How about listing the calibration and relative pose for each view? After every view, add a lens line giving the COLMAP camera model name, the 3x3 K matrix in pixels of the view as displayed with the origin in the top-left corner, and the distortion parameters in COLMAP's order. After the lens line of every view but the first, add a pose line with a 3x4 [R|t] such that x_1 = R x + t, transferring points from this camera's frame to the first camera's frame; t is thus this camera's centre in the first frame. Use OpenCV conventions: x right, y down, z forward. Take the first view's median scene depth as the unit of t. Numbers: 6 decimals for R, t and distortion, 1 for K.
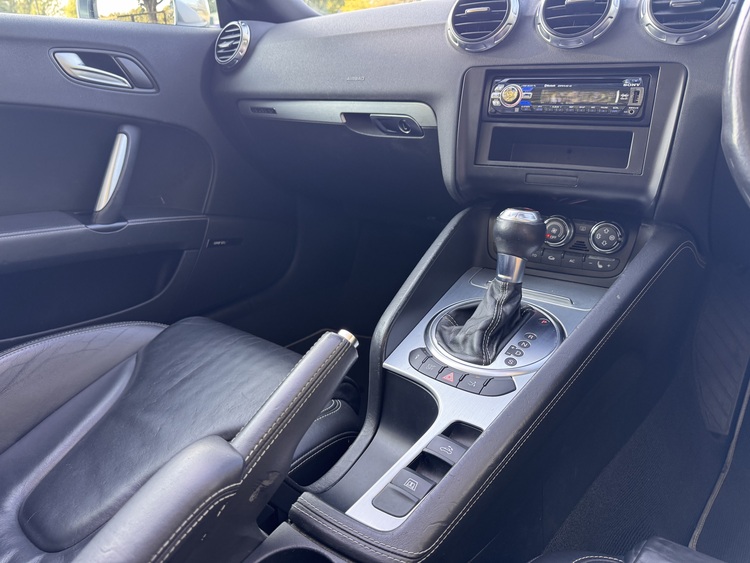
lens RADIAL K [[550.6, 0, 375.0], [0, 550.6, 281.5], [0, 0, 1]] dist [-0.003262, -0.001663]
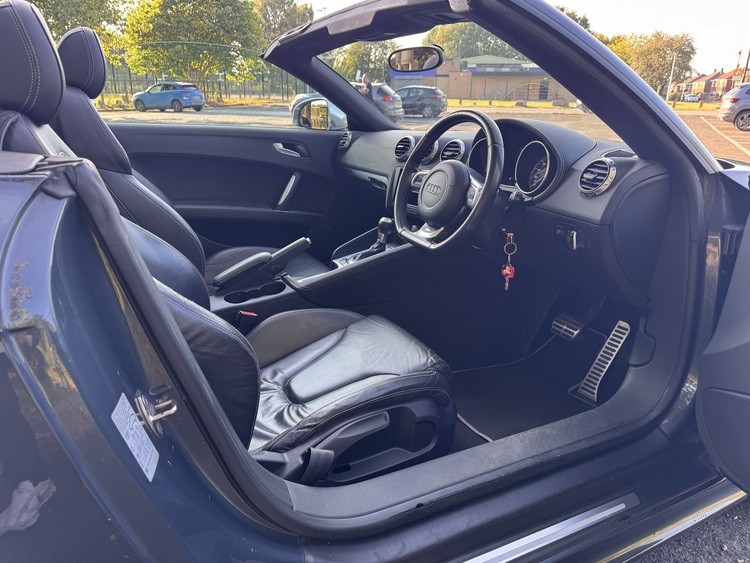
lens RADIAL K [[522.6, 0, 375.0], [0, 522.6, 281.5], [0, 0, 1]] dist [0.001234, 0.000101]
pose [[0.913945, 0.178735, -0.364359, 0.840245], [-0.200190, 0.979518, -0.021653, 0.180257], [0.353026, 0.092731, 0.931007, -1.035013]]
